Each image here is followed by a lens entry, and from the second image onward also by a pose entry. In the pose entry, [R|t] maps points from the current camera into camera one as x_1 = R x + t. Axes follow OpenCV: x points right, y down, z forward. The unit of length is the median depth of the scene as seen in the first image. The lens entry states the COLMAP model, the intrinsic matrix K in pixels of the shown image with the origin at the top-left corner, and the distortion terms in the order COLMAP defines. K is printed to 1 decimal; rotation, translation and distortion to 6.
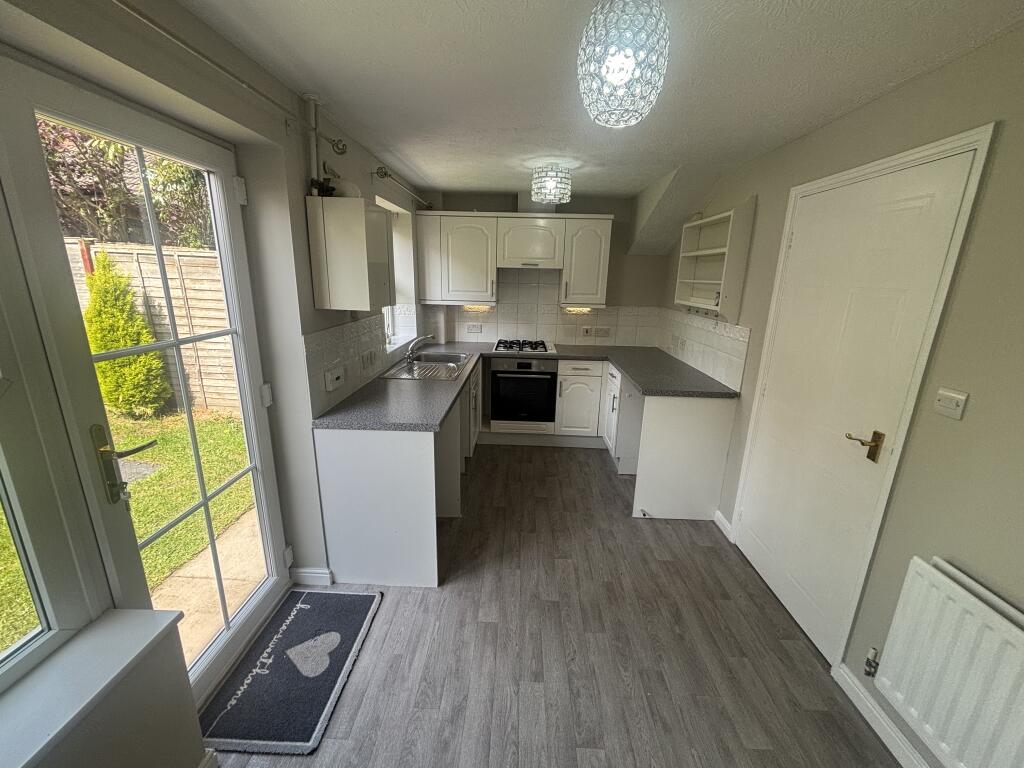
lens RADIAL K [[414.5, 0, 507.4], [0, 414.5, 383.4], [0, 0, 1]] dist [0.006533, -0.001616]
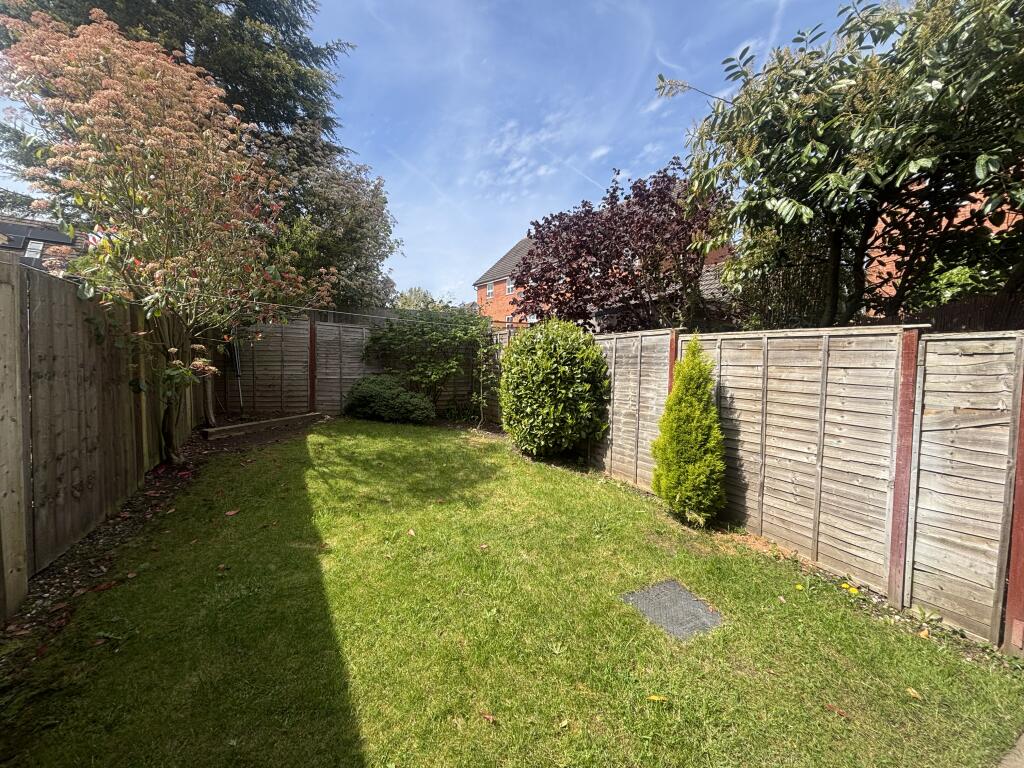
lens RADIAL K [[414.5, 0, 520.2], [0, 414.5, 381.0], [0, 0, 1]] dist [0.006533, -0.001616]
pose [[0.511279, 0.019008, -0.859204, -0.420129], [-0.228625, 0.966739, -0.114659, -0.029928], [0.828447, 0.255059, 0.498619, 0.271394]]
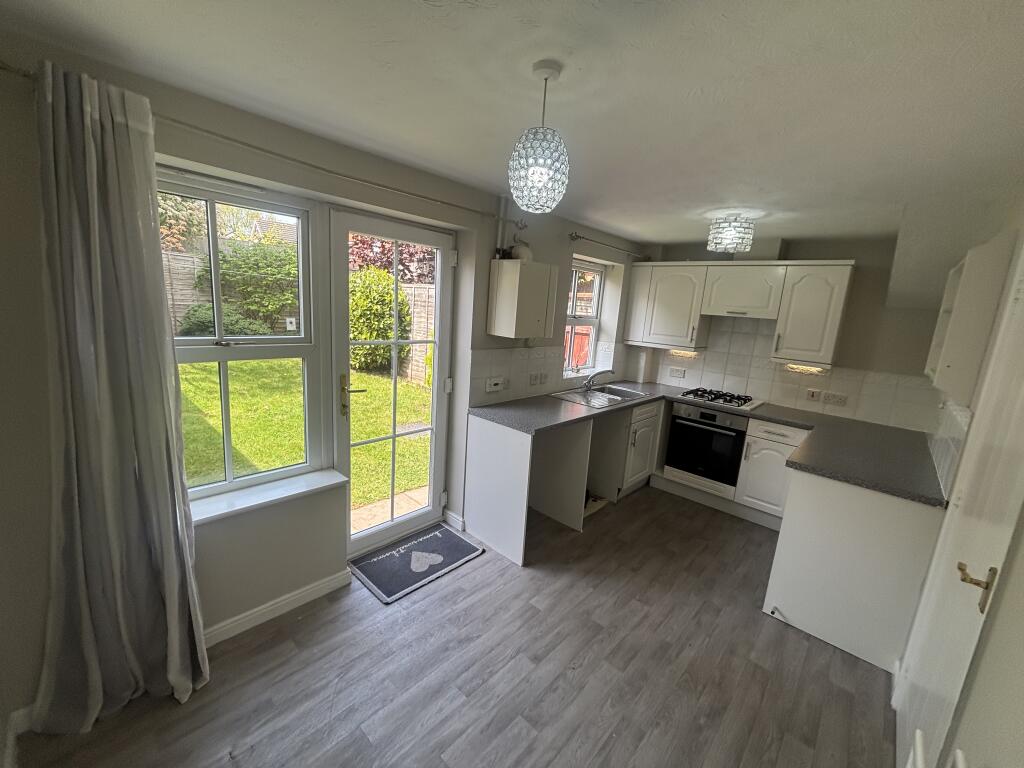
lens RADIAL K [[414.5, 0, 513.1], [0, 414.5, 381.8], [0, 0, 1]] dist [0.006533, -0.001616]
pose [[0.760857, 0.150600, -0.631202, 0.301323], [-0.217444, 0.975632, -0.029330, 0.004163], [0.611404, 0.159567, 0.775063, -0.022248]]
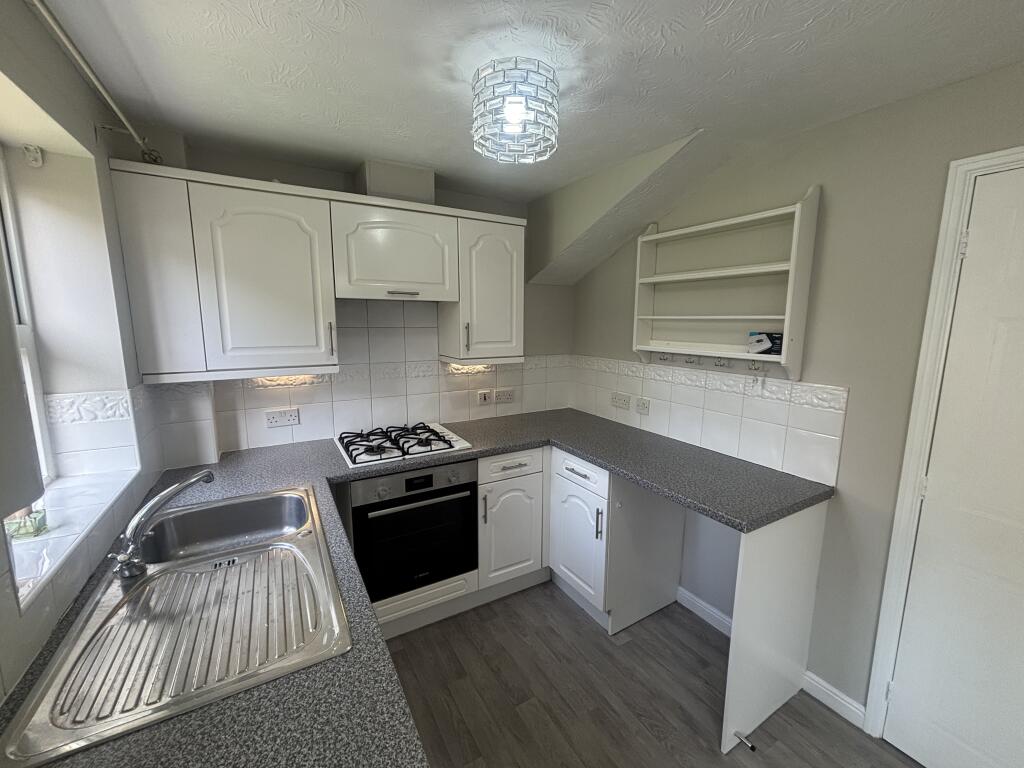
lens RADIAL K [[414.5, 0, 509.9], [0, 414.5, 382.3], [0, 0, 1]] dist [0.006533, -0.001616]
pose [[0.845277, -0.099053, 0.525068, -0.129747], [0.150248, 0.987080, -0.055664, -0.126572], [-0.512770, 0.125941, 0.849238, 0.505192]]
